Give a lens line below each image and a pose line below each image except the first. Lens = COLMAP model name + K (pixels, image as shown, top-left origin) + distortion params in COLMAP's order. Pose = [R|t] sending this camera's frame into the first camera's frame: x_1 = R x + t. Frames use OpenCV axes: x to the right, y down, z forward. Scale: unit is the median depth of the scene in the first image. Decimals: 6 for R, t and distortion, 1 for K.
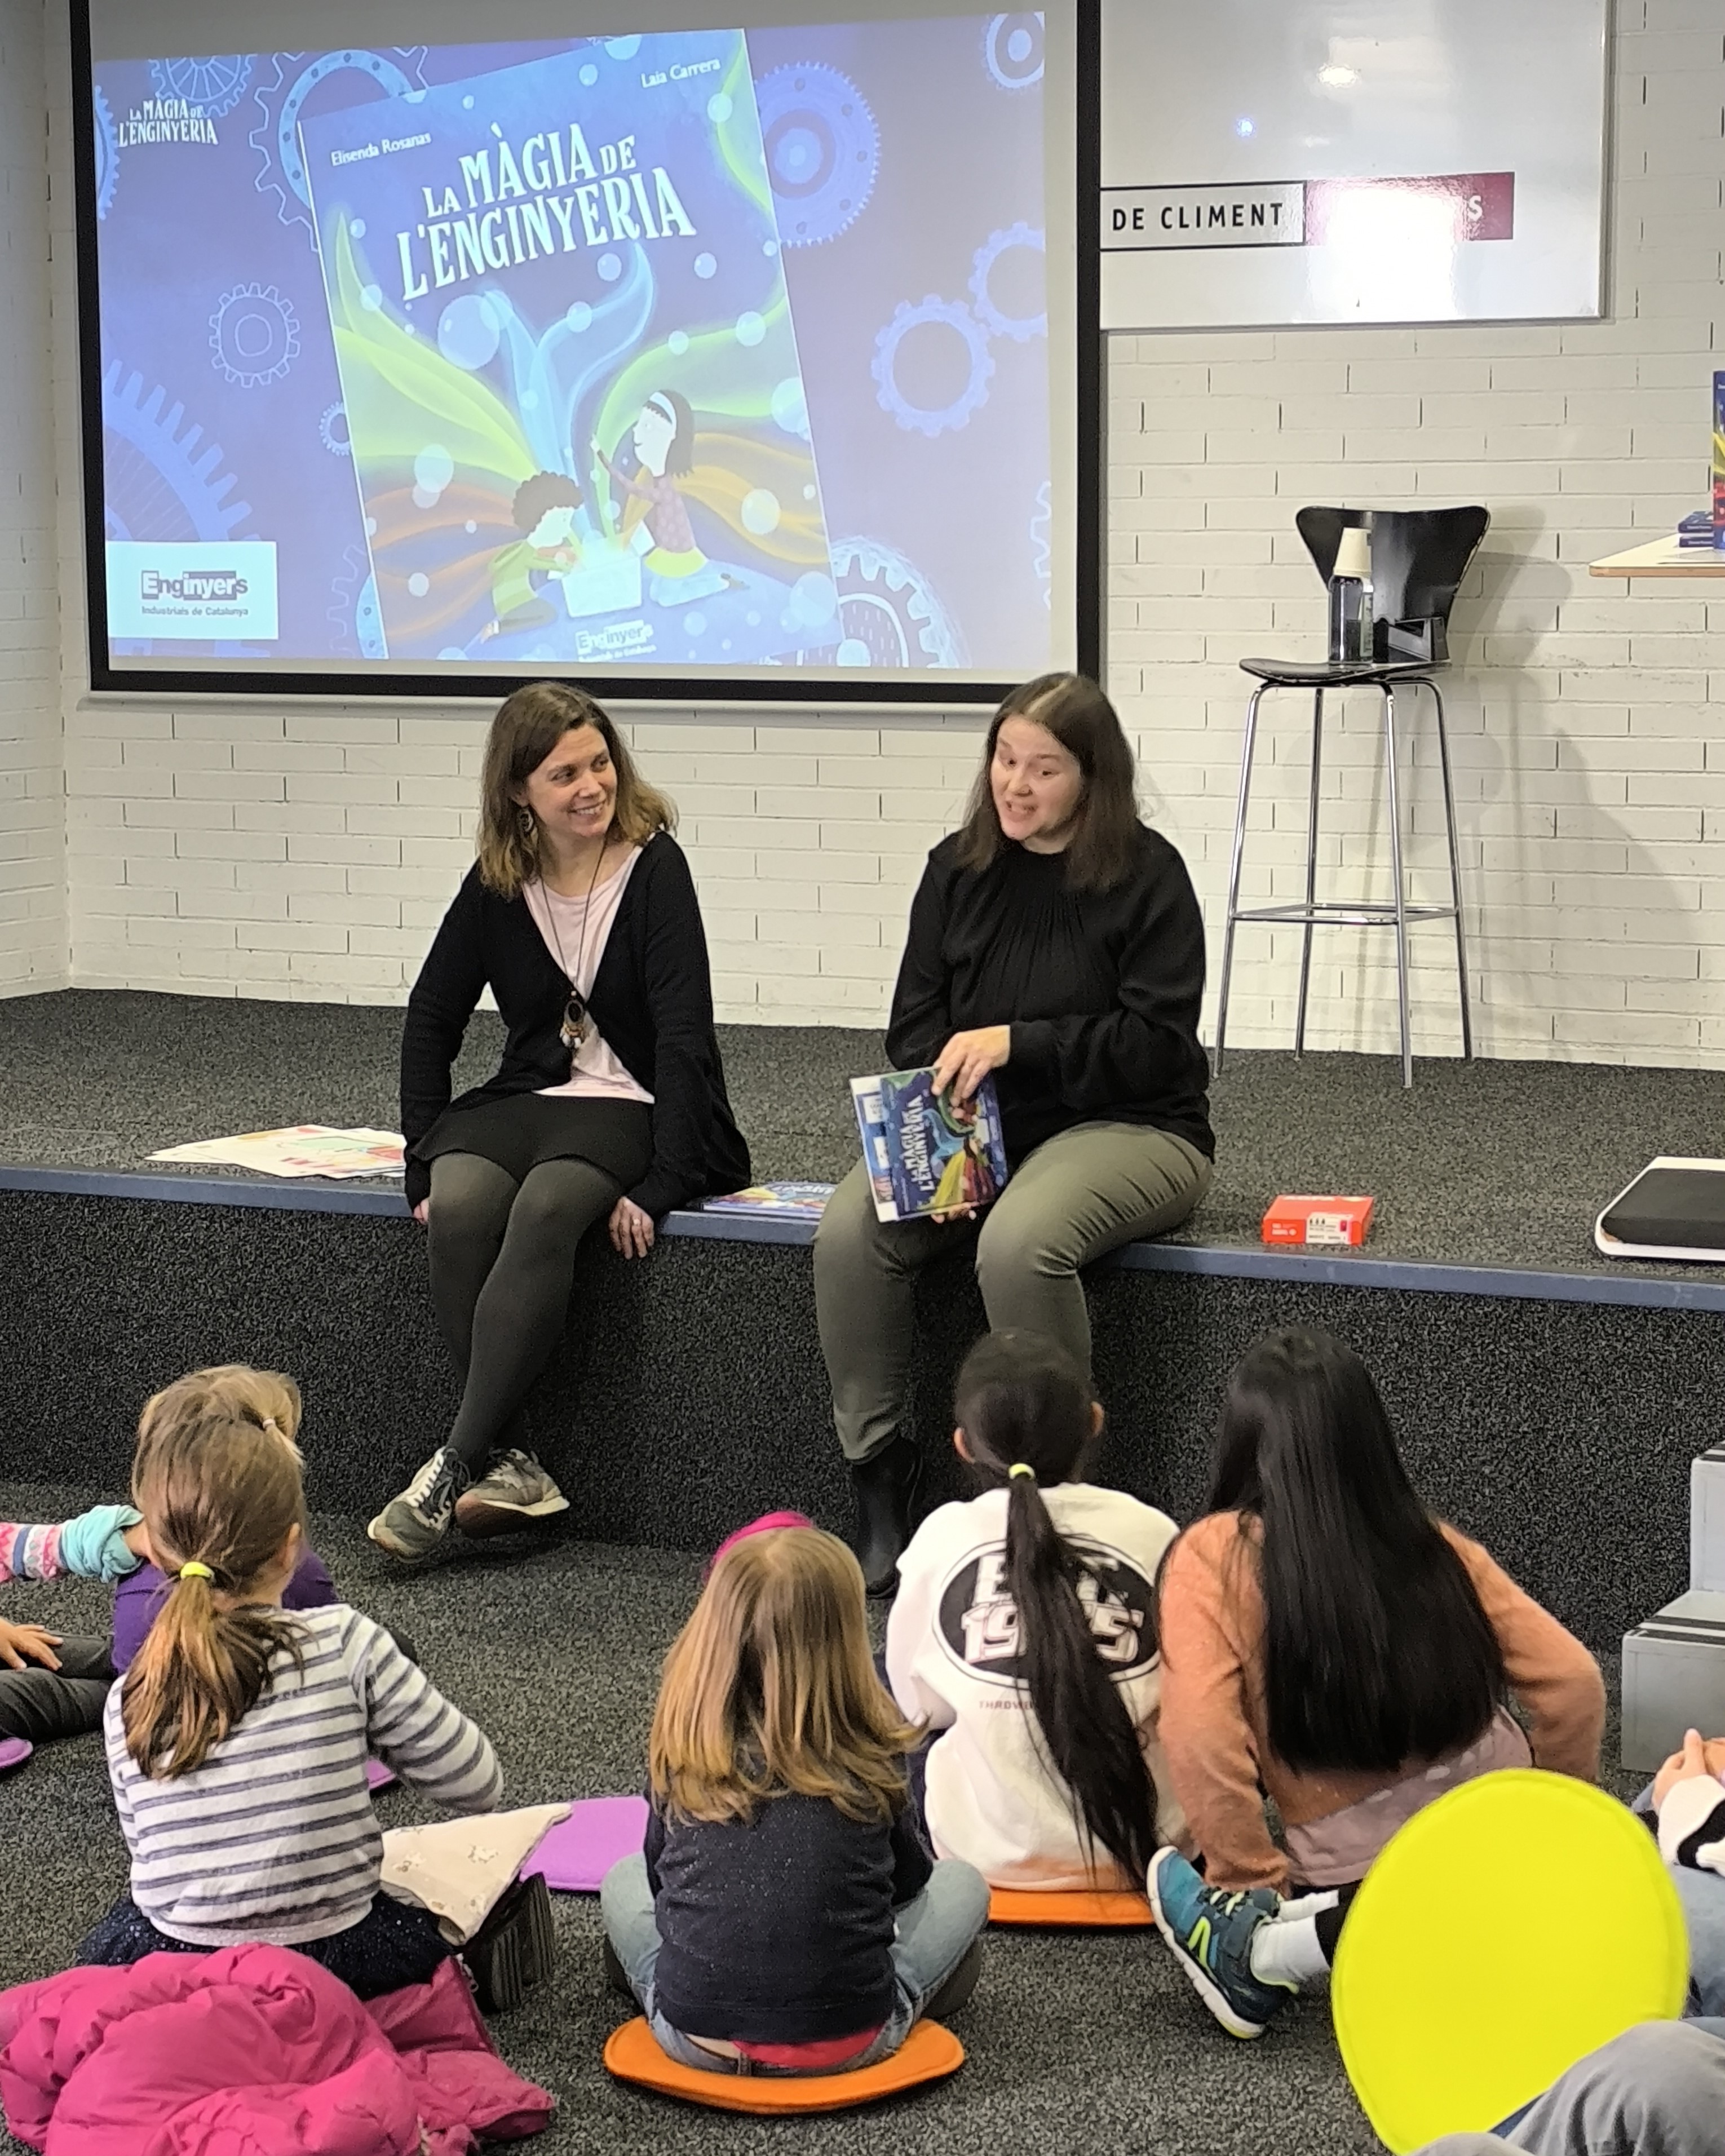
lens RADIAL K [[4834.4, 0, 871.1], [0, 4834.4, 1137.9], [0, 0, 1]] dist [0.095464, 0.000000]
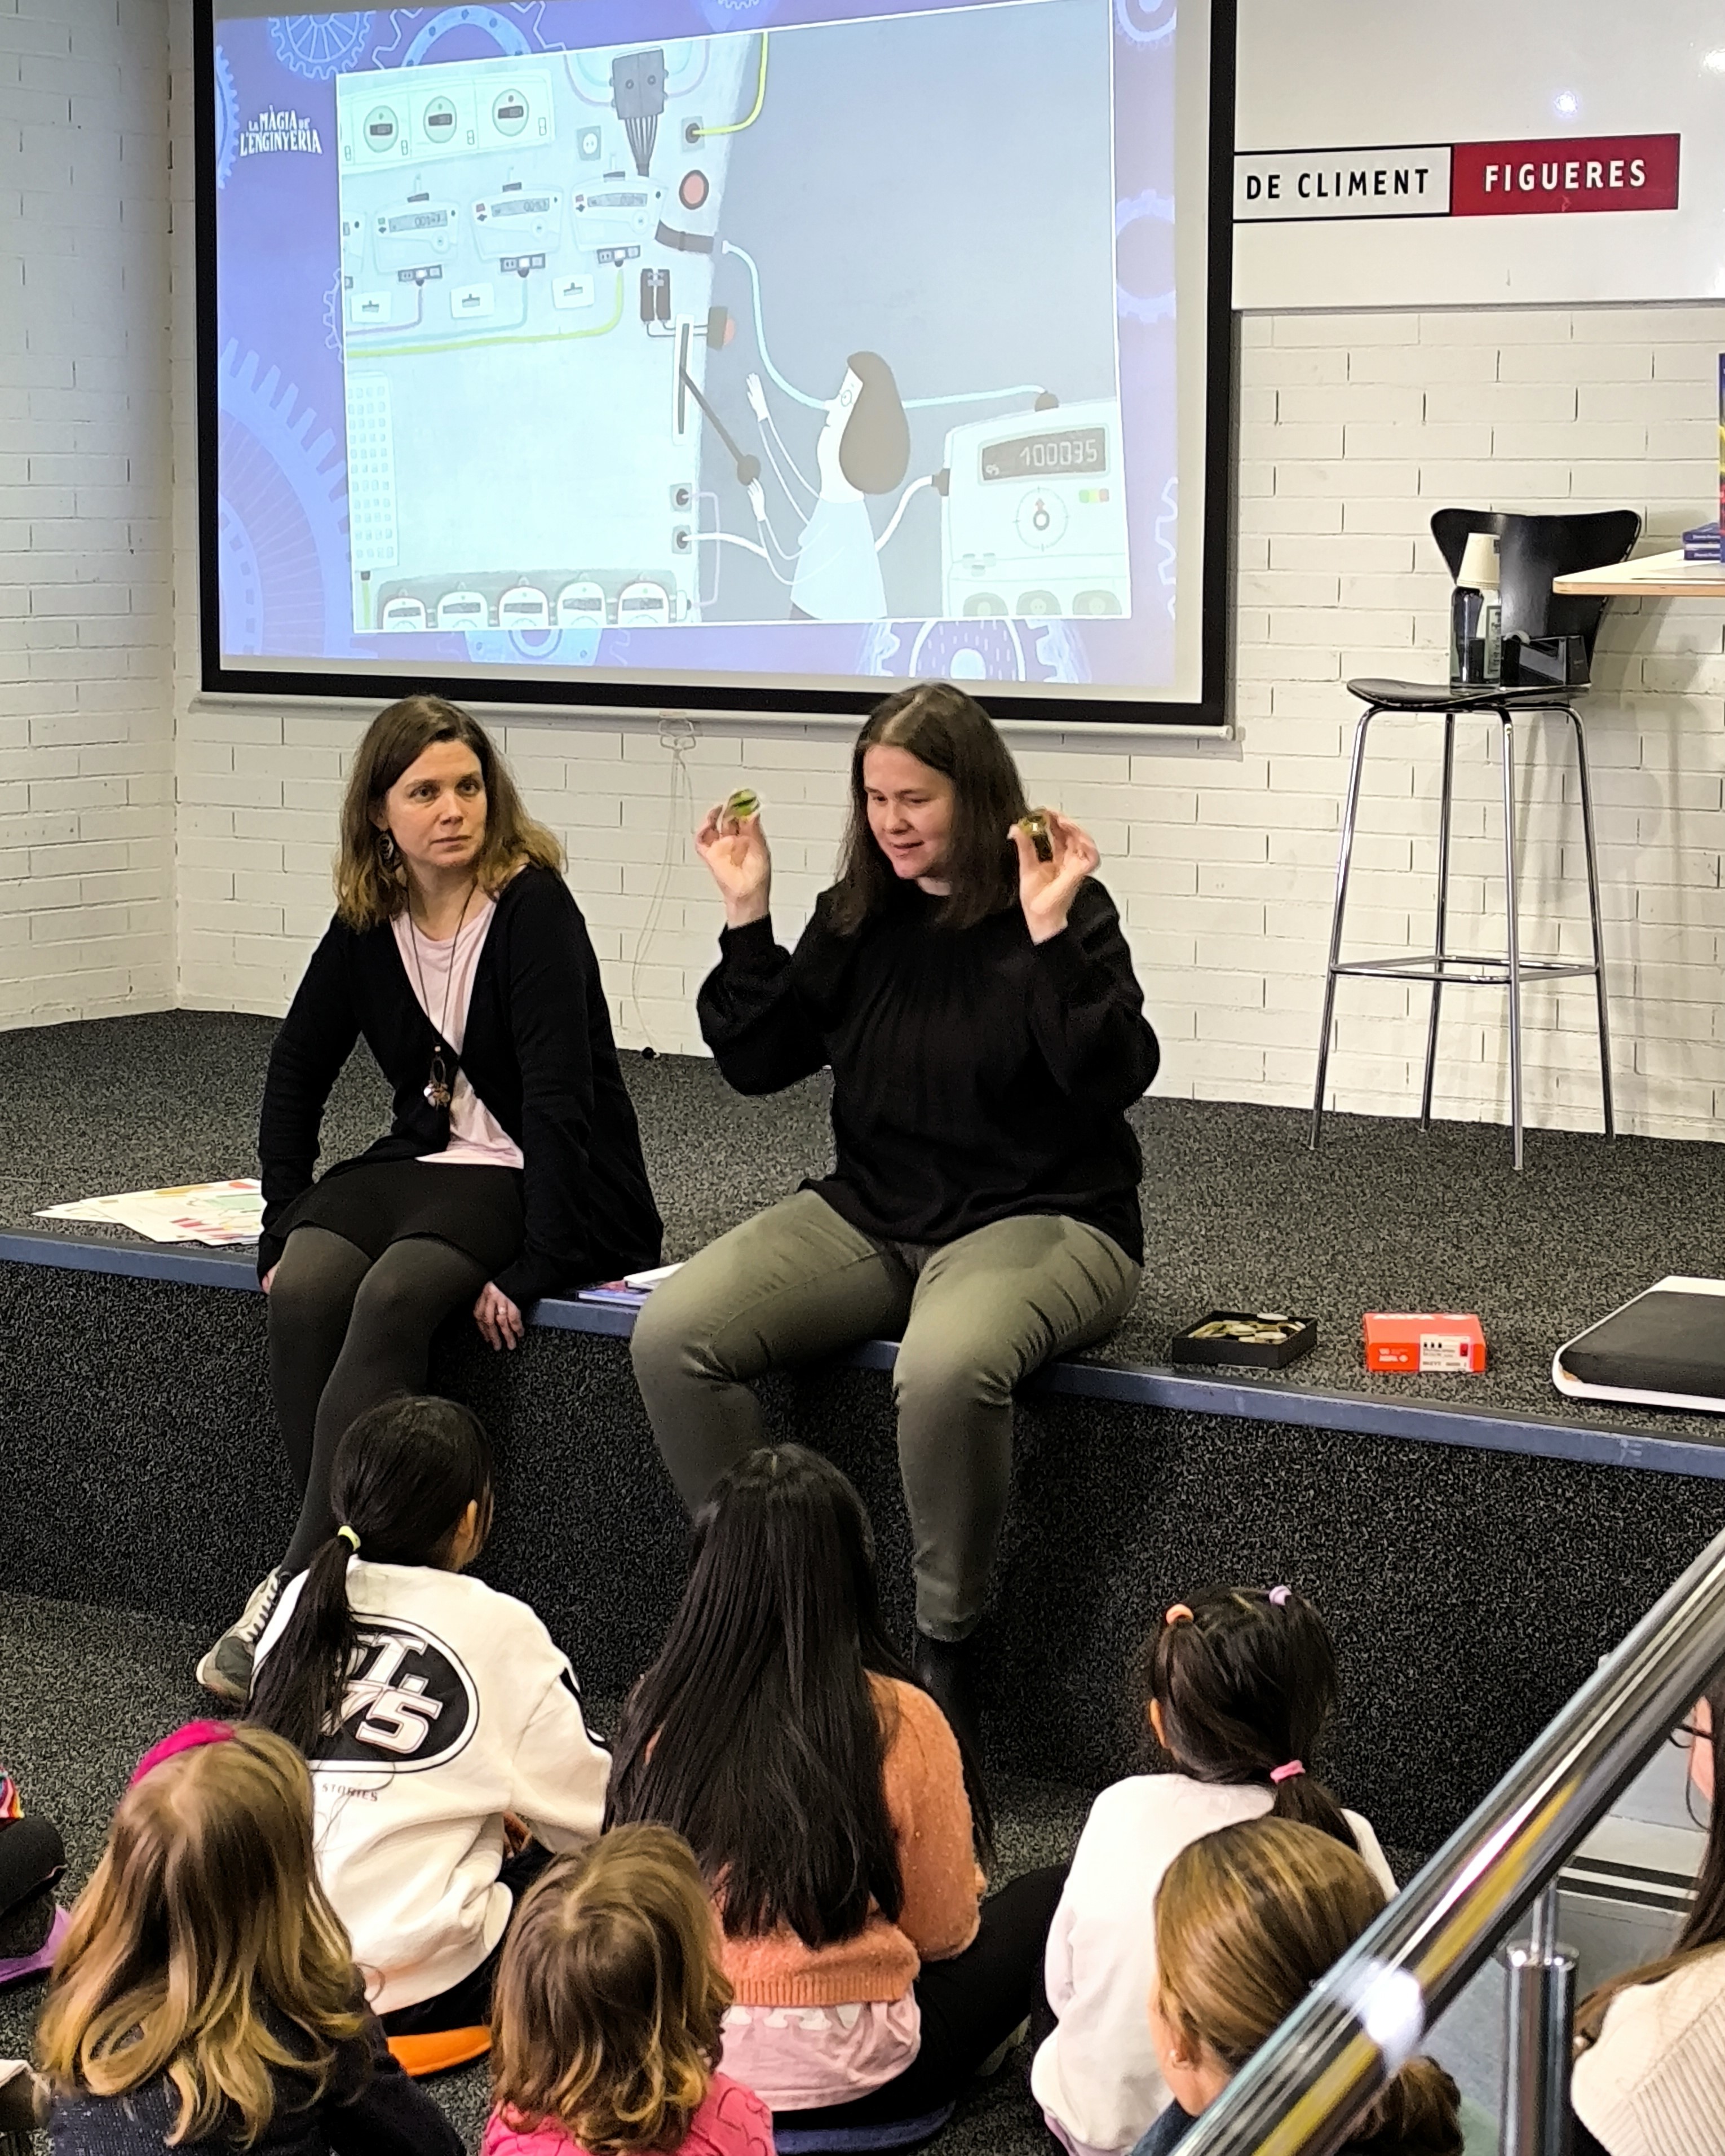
lens RADIAL K [[4834.4, 0, 878.4], [0, 4834.4, 1003.1], [0, 0, 1]] dist [0.095464, 0.000000]
pose [[0.991008, 0.025376, -0.131373, 0.108619], [-0.028929, 0.999264, -0.025205, -0.014780], [0.130637, 0.028779, 0.991012, 0.112335]]
